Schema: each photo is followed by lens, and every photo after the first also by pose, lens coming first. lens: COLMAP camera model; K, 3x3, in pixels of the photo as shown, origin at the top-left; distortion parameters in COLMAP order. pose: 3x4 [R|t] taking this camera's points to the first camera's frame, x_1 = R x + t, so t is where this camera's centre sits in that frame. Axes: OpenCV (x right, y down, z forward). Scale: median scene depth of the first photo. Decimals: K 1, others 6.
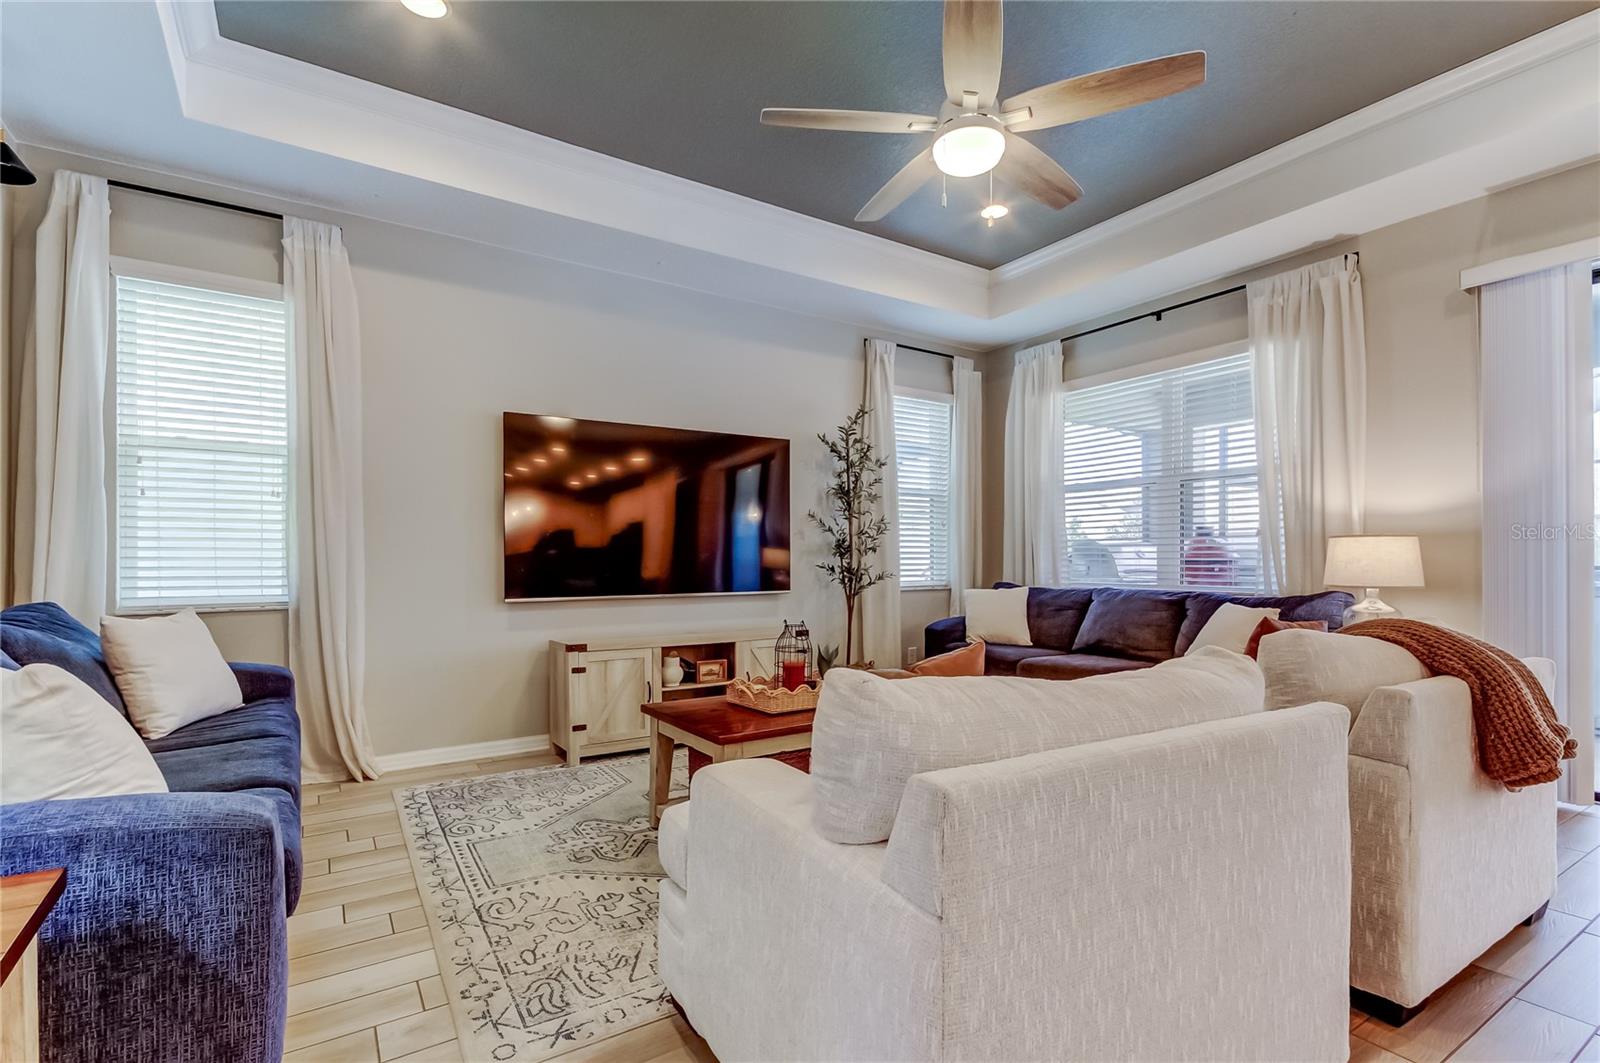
lens RADIAL K [[742.6, 0, 772.8], [0, 742.6, 560.4], [0, 0, 1]] dist [0.022839, -0.008284]
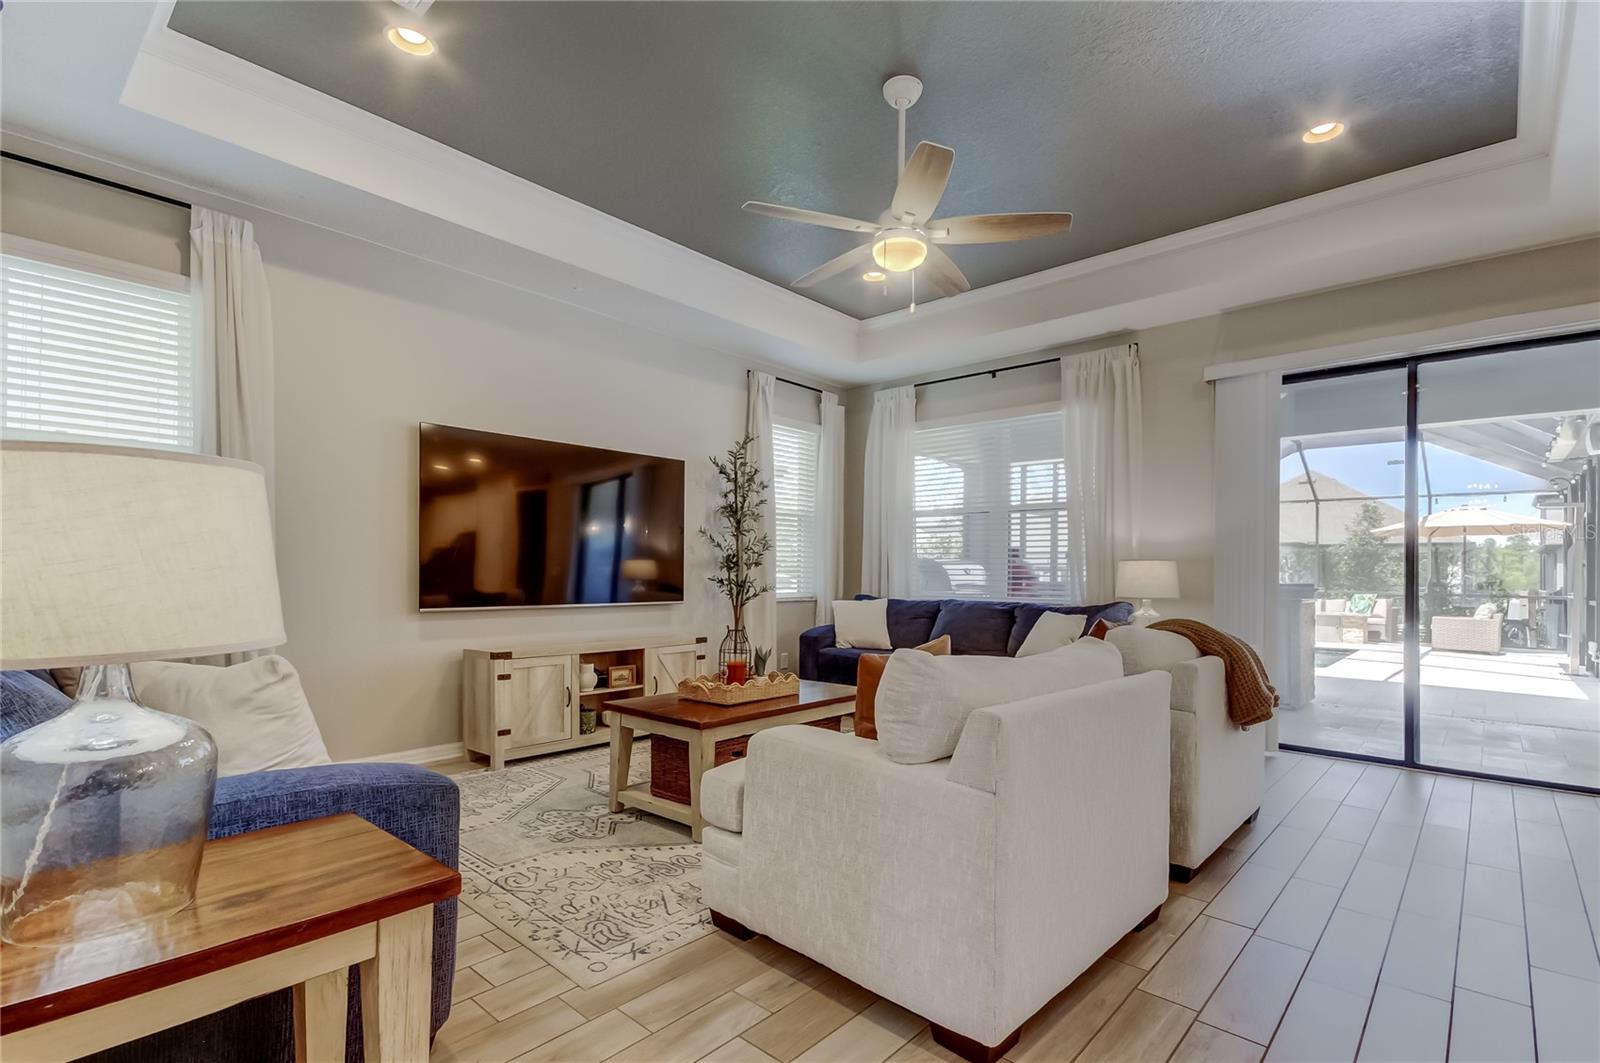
lens RADIAL K [[758.7, 0, 781.6], [0, 758.7, 575.0], [0, 0, 1]] dist [0.010682, -0.000045]
pose [[0.965533, 0.010743, 0.260057, -0.155869], [-0.011480, 0.999933, 0.001313, -0.000332], [-0.260026, -0.004253, 0.965592, -0.116222]]
